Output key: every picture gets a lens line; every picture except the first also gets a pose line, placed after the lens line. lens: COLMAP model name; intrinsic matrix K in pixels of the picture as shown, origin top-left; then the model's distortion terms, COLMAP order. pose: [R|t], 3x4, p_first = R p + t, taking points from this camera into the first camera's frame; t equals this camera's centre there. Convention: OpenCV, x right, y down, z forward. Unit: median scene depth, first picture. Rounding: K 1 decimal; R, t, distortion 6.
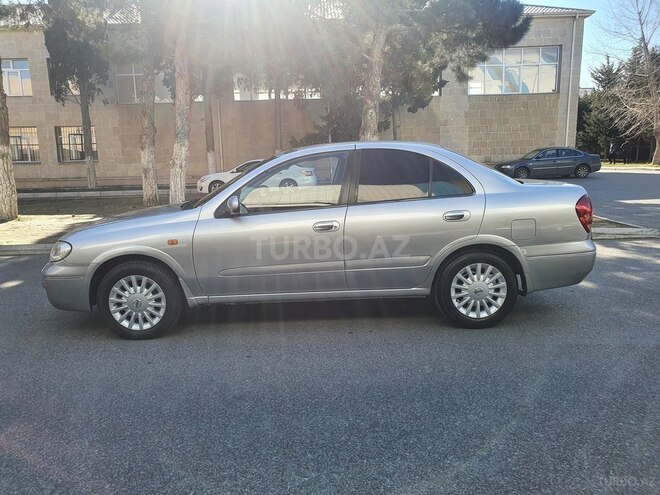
lens RADIAL K [[519.8, 0, 318.1], [0, 519.8, 250.7], [0, 0, 1]] dist [0.013673, -0.003986]
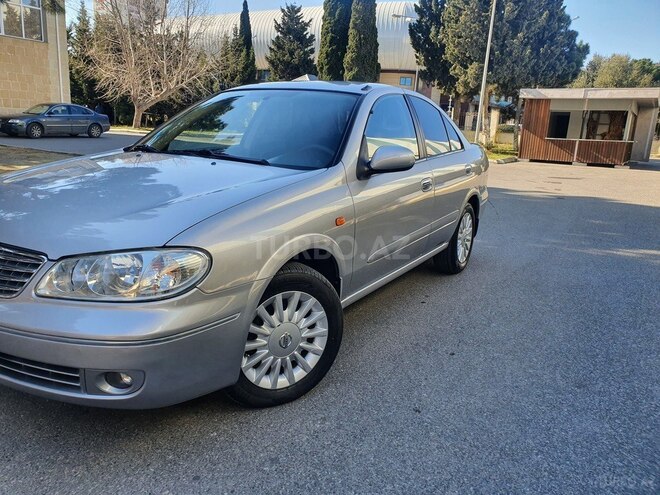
lens RADIAL K [[523.0, 0, 330.0], [0, 523.0, 247.5], [0, 0, 1]] dist [-0.002770, 0.009872]
pose [[0.516124, -0.146150, 0.843953, -0.132416], [0.089759, 0.989138, 0.116400, -0.009755], [-0.851798, 0.015676, 0.523636, 0.112636]]
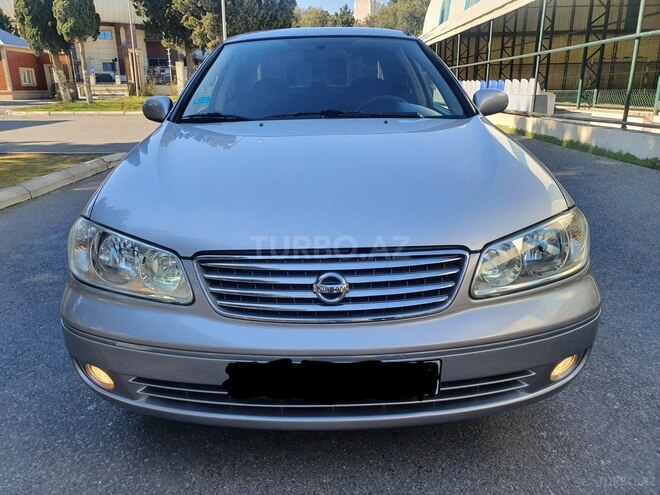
lens RADIAL K [[523.0, 0, 330.0], [0, 523.0, 247.5], [0, 0, 1]] dist [-0.002770, 0.009872]
pose [[0.020870, -0.271426, 0.962233, -0.144497], [0.185742, 0.946740, 0.263027, -0.020645], [-0.982377, 0.173238, 0.070174, 0.189347]]
